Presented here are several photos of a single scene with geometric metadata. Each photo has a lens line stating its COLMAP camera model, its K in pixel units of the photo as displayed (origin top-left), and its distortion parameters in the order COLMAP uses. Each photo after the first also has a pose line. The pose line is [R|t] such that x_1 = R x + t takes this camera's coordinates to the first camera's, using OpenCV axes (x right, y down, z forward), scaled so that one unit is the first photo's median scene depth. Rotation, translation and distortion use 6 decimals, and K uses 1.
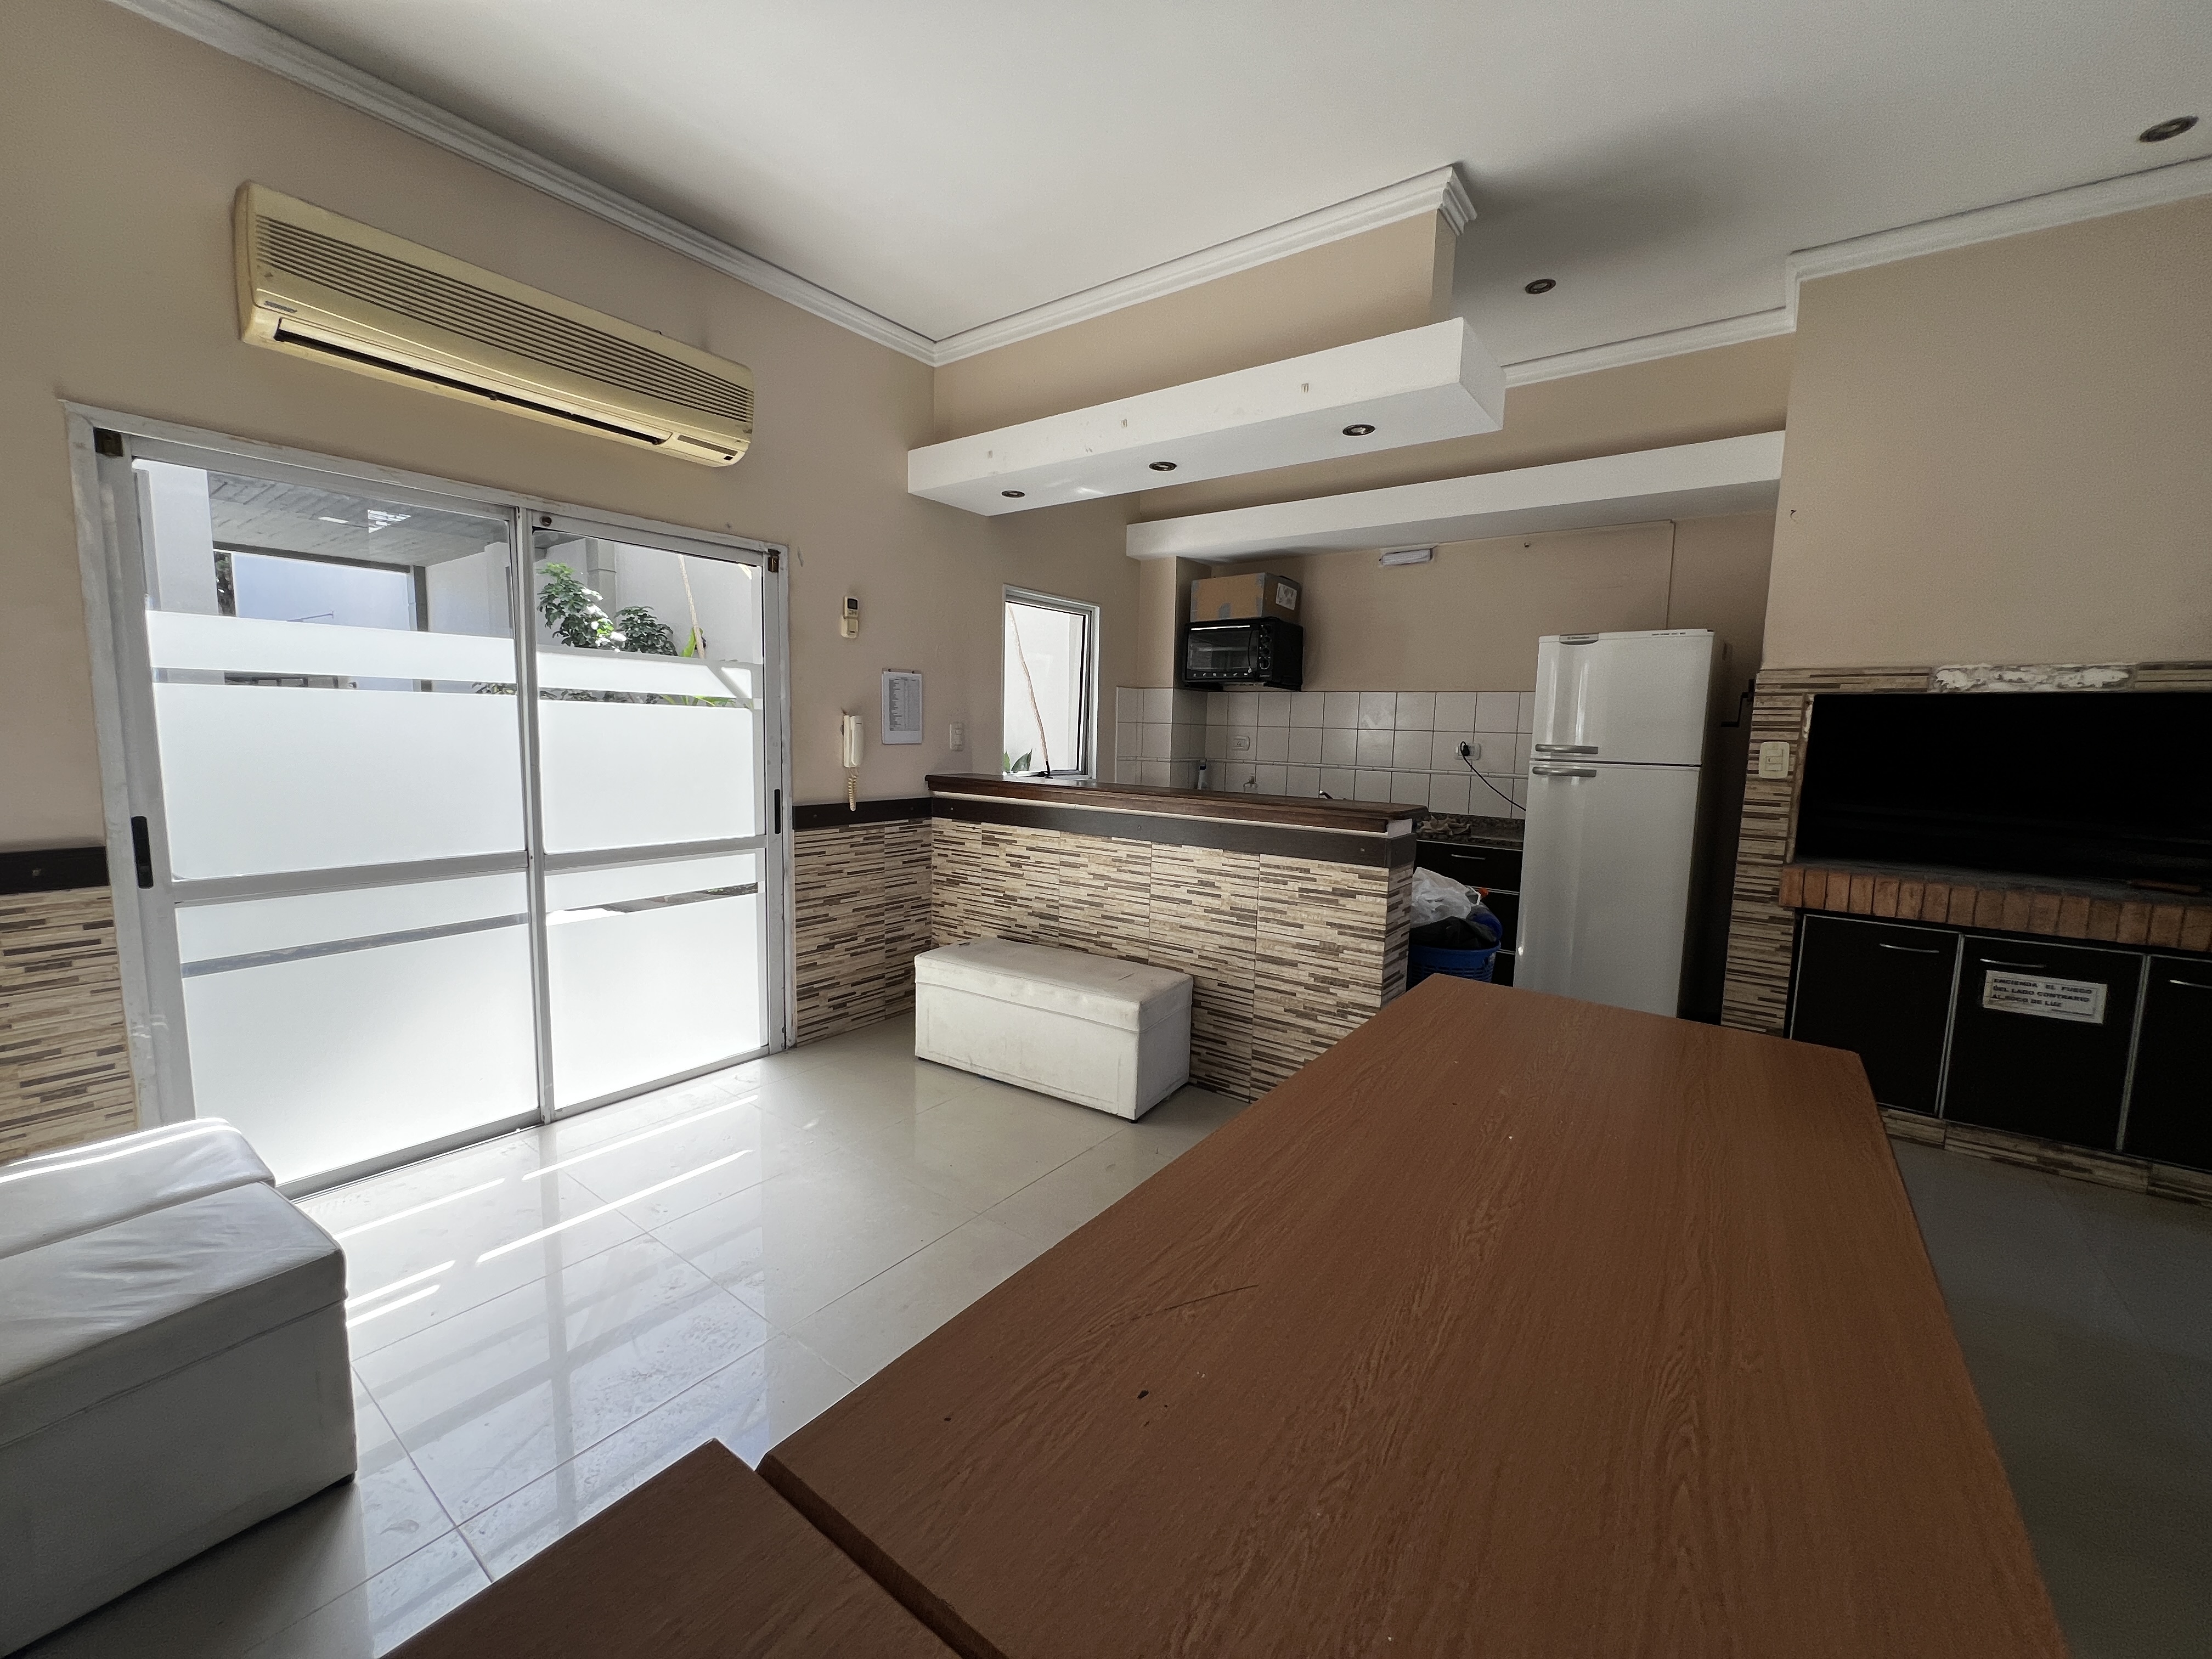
lens RADIAL K [[888.9, 0, 1100.1], [0, 888.9, 822.7], [0, 0, 1]] dist [0.001336, -0.000092]
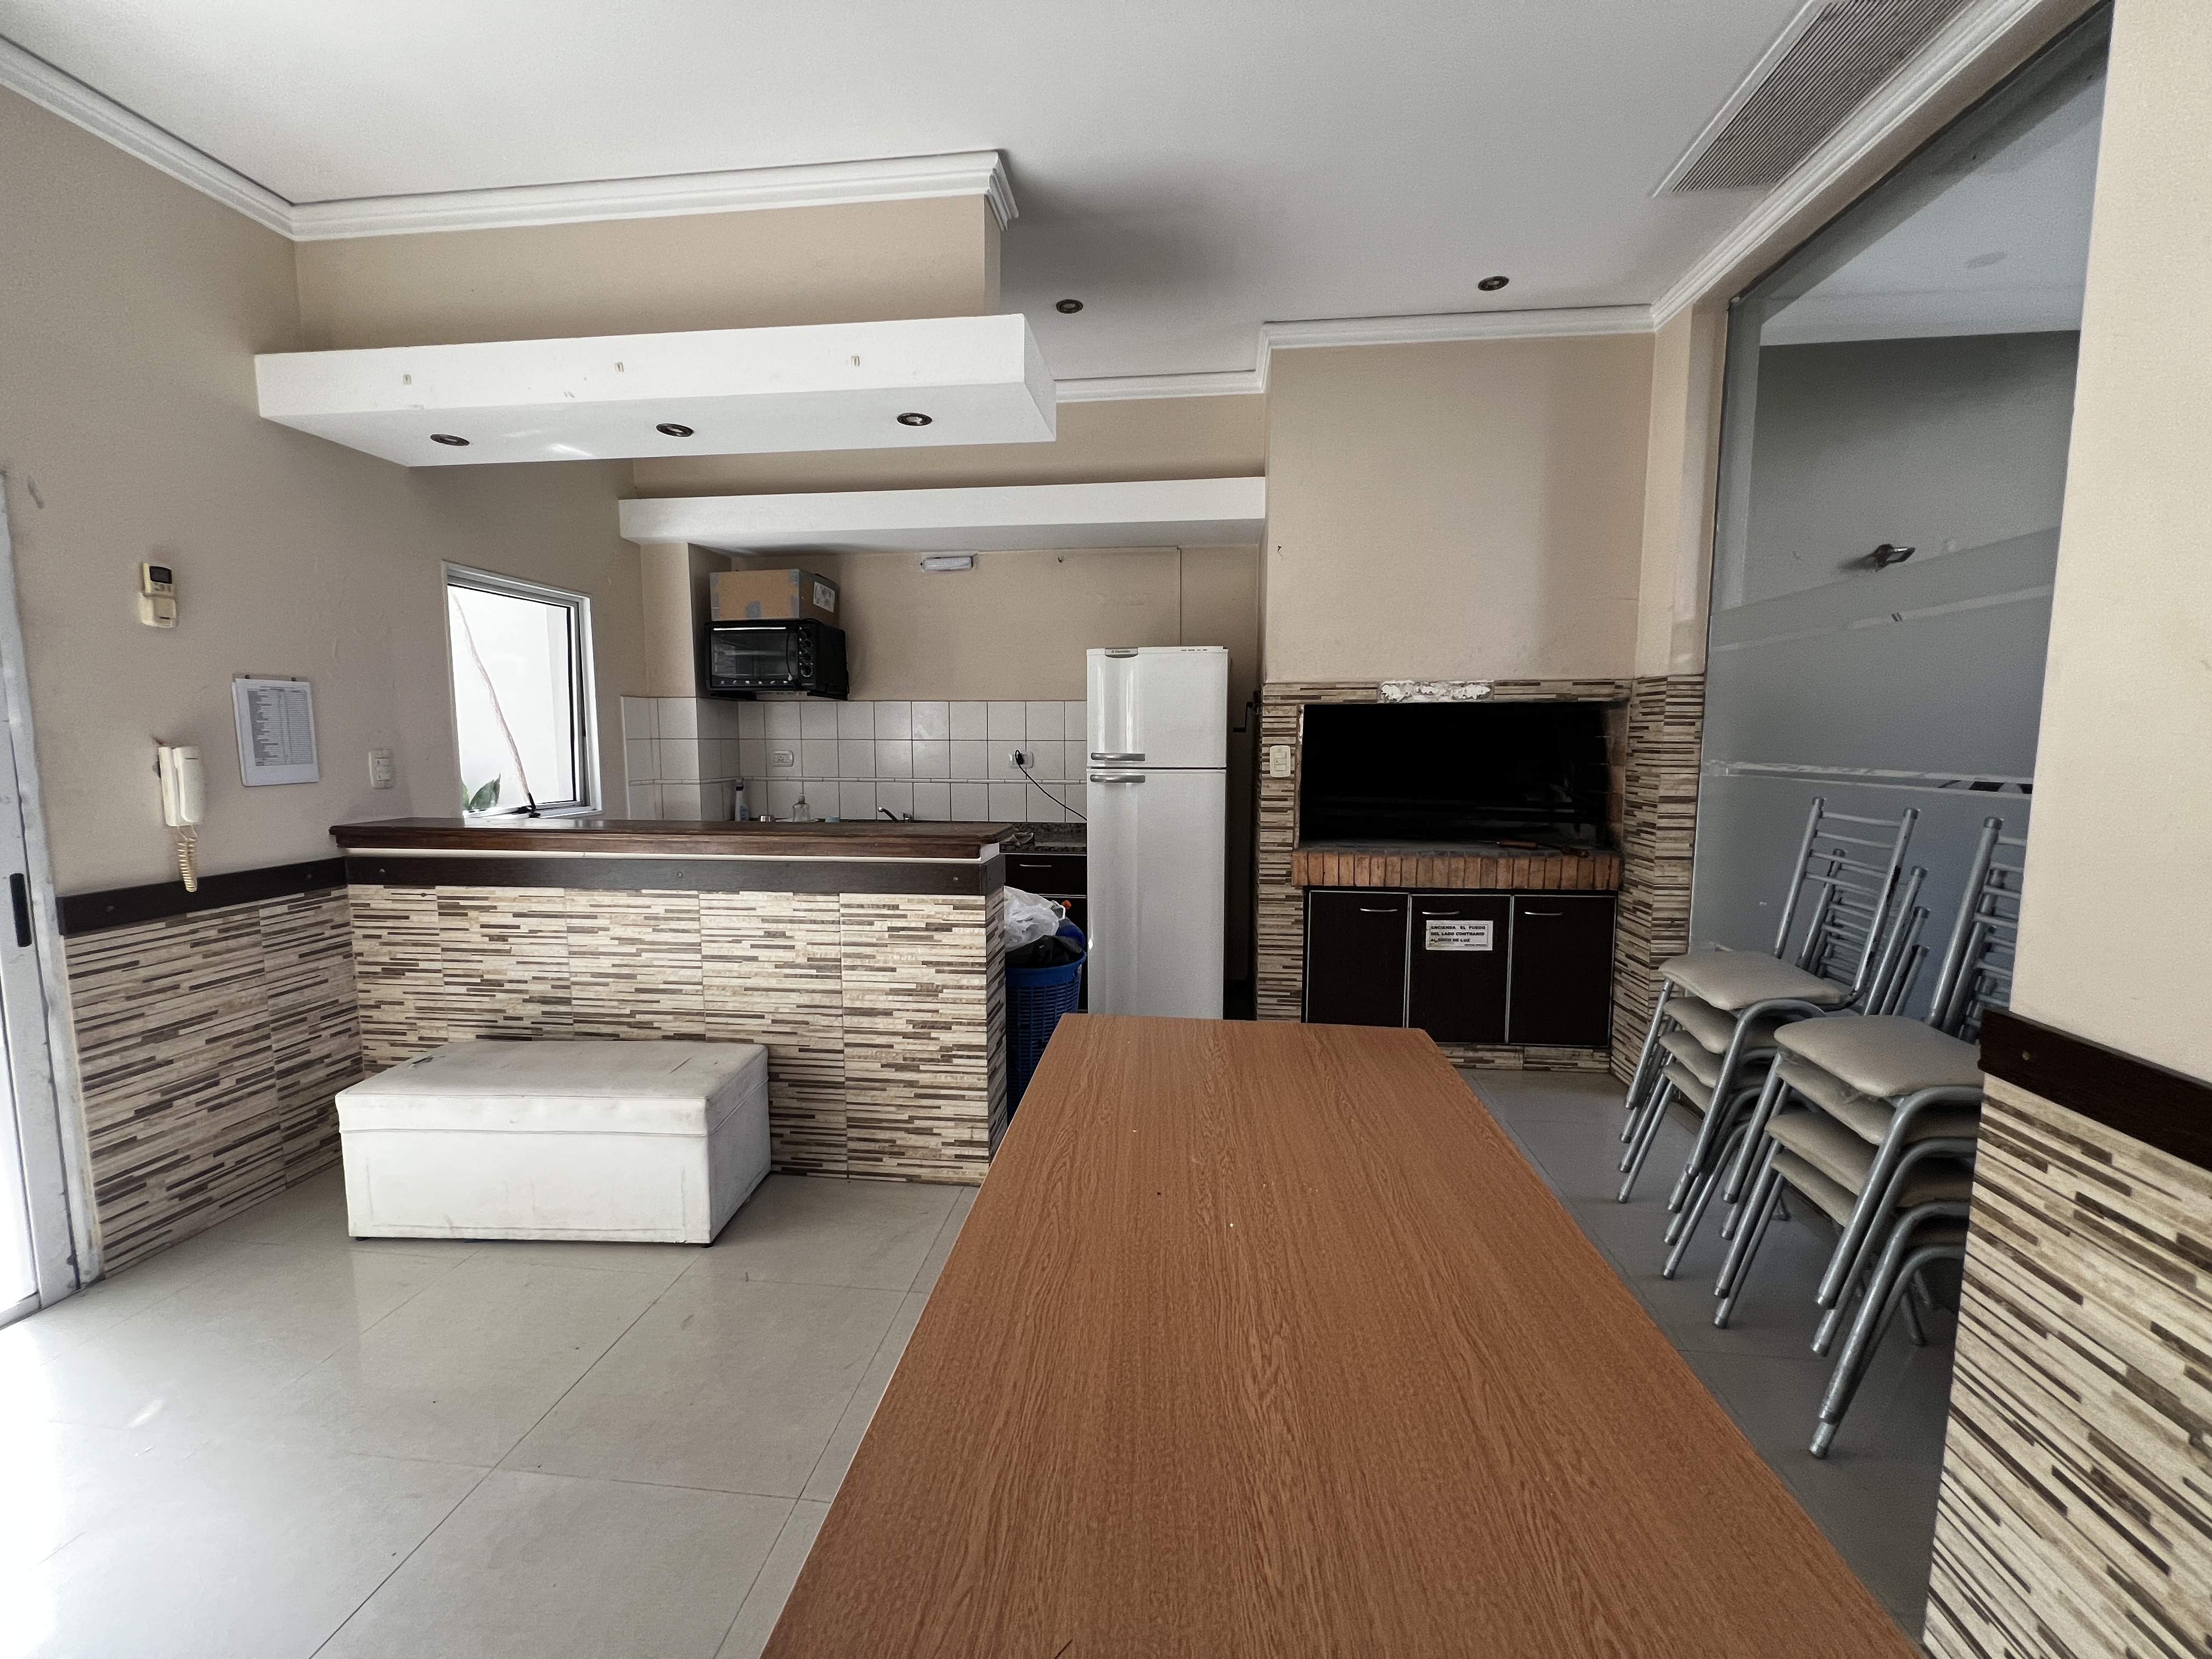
lens RADIAL K [[887.1, 0, 1101.0], [0, 887.1, 821.4], [0, 0, 1]] dist [-0.001048, 0.000083]
pose [[0.863253, -0.074685, 0.499215, -0.026448], [0.076080, 0.996947, 0.017587, -0.030607], [-0.499004, 0.022798, 0.866299, 0.118424]]
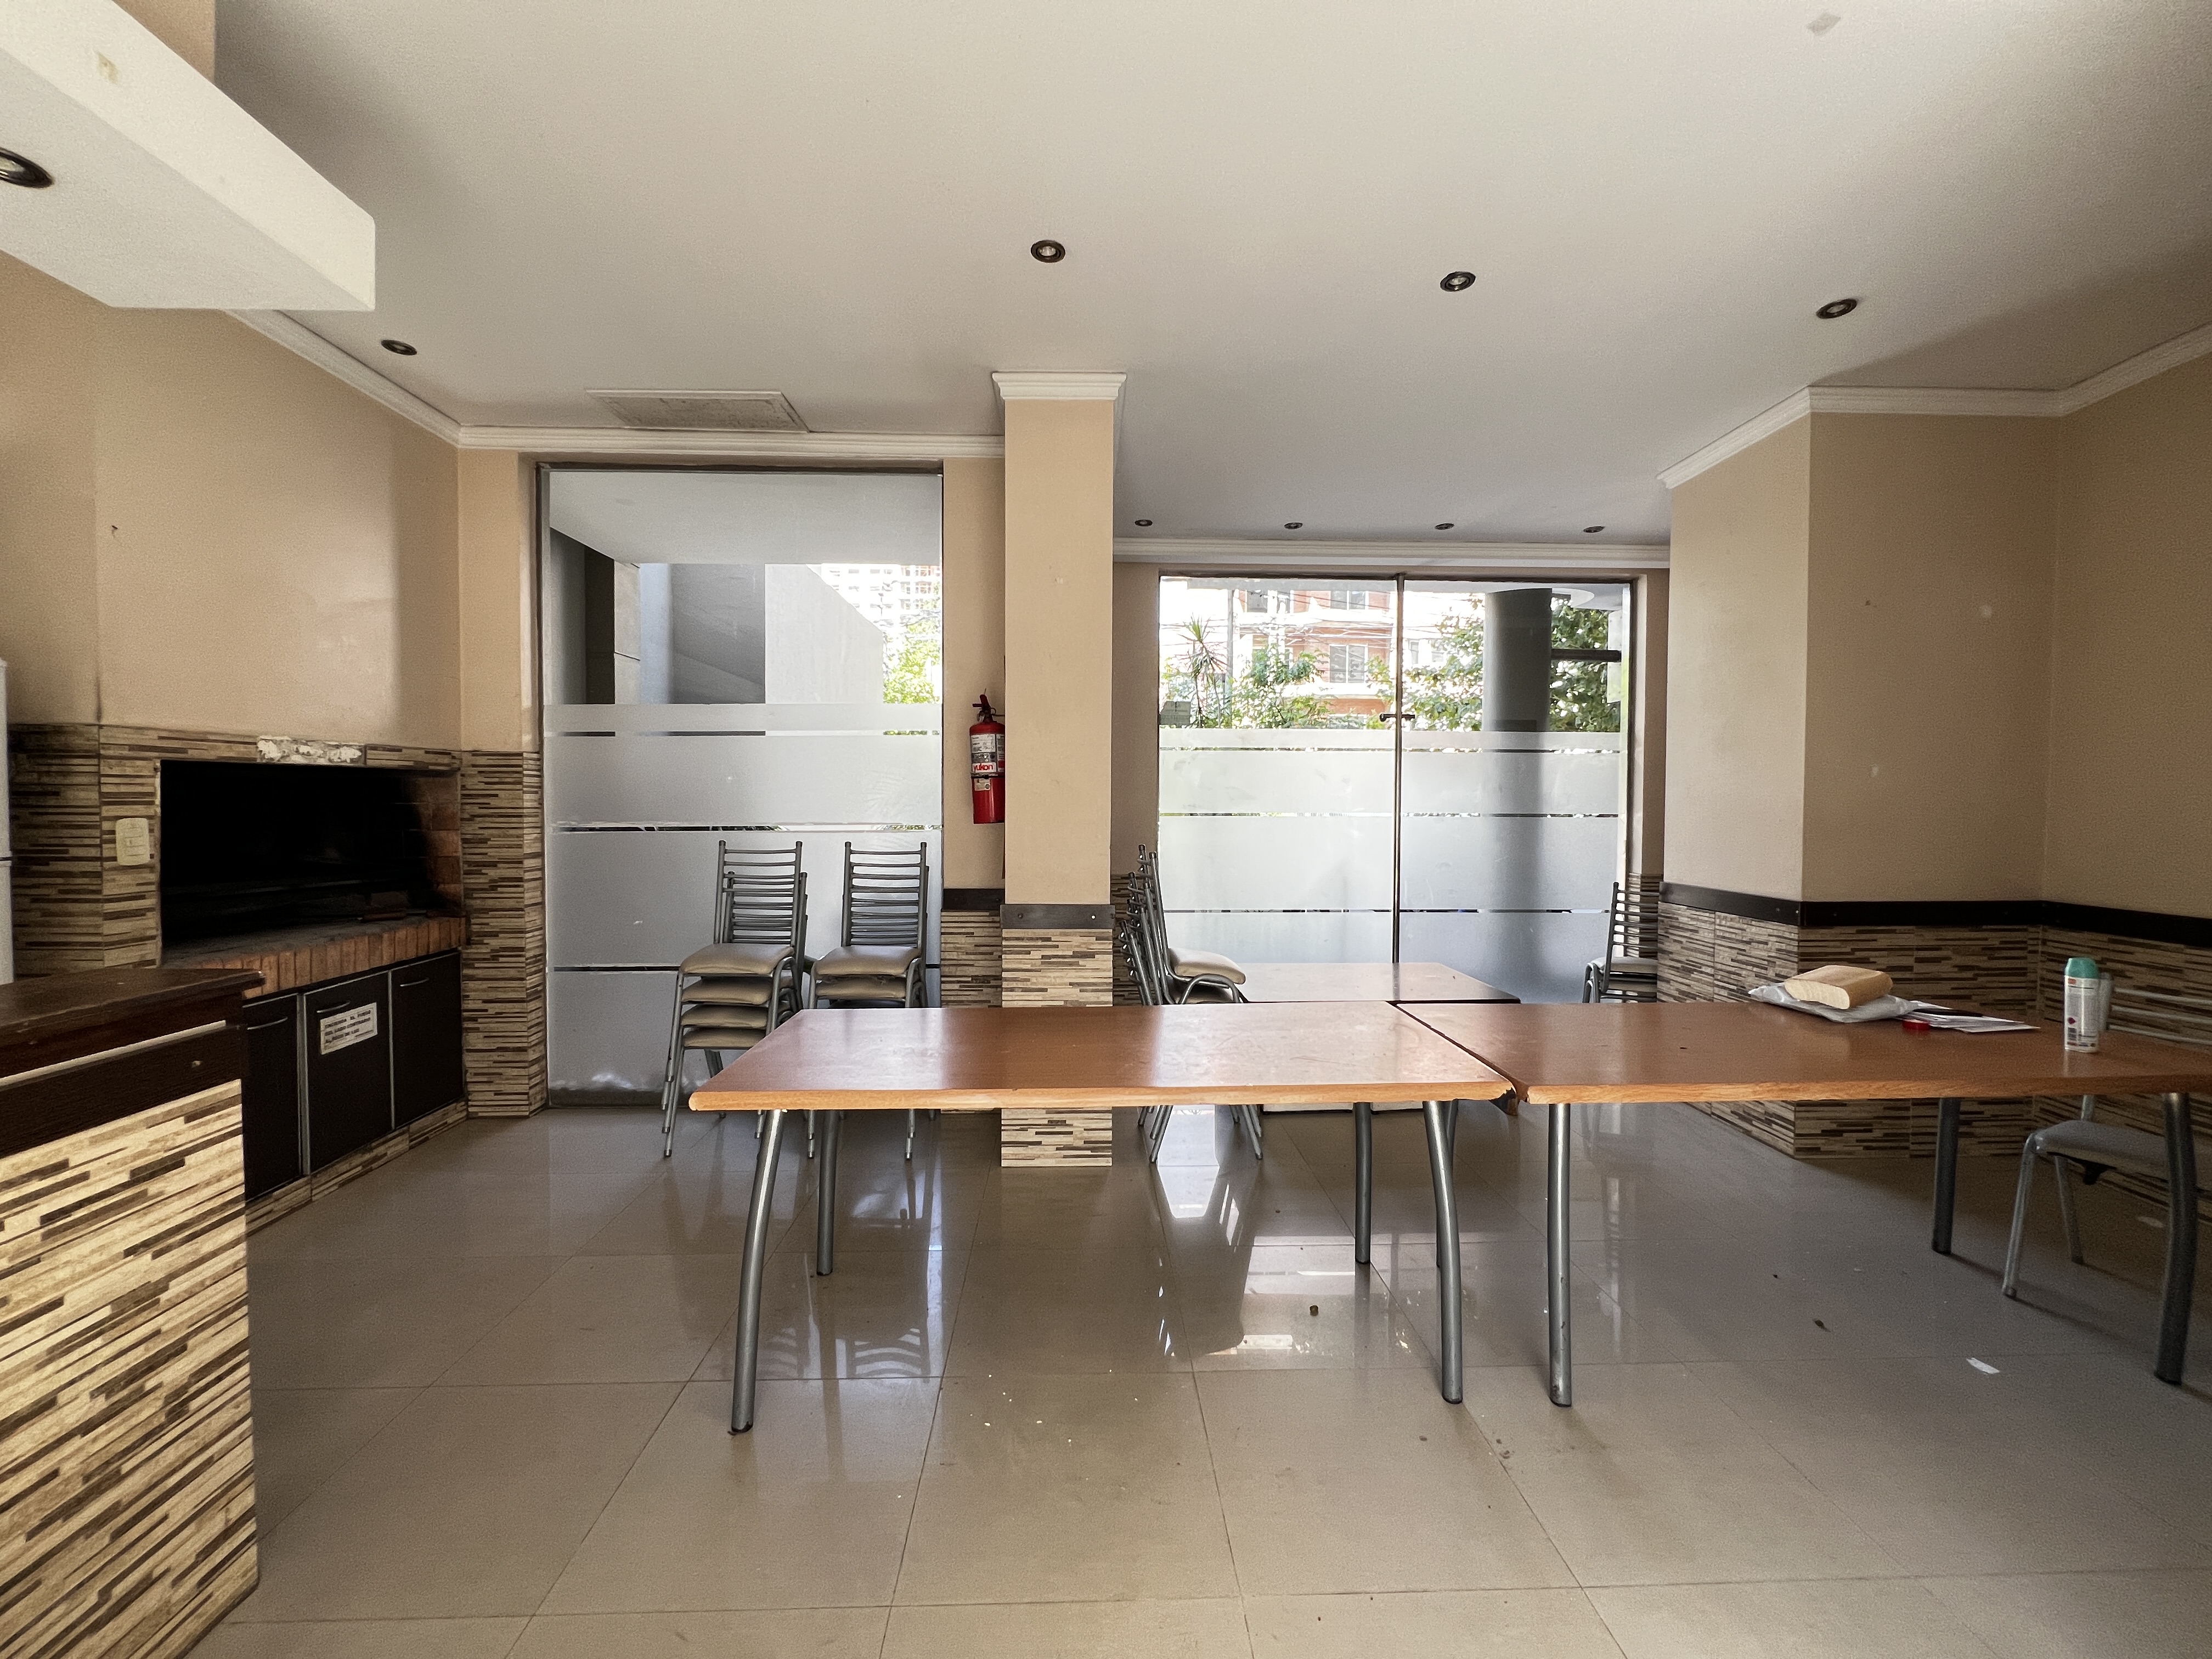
lens RADIAL K [[887.1, 0, 1101.0], [0, 887.1, 821.4], [0, 0, 1]] dist [-0.001048, 0.000083]
pose [[-0.629414, -0.044955, 0.775769, -0.385488], [0.066032, 0.991620, 0.111038, -0.118852], [-0.774260, 0.121114, -0.621171, 0.826532]]
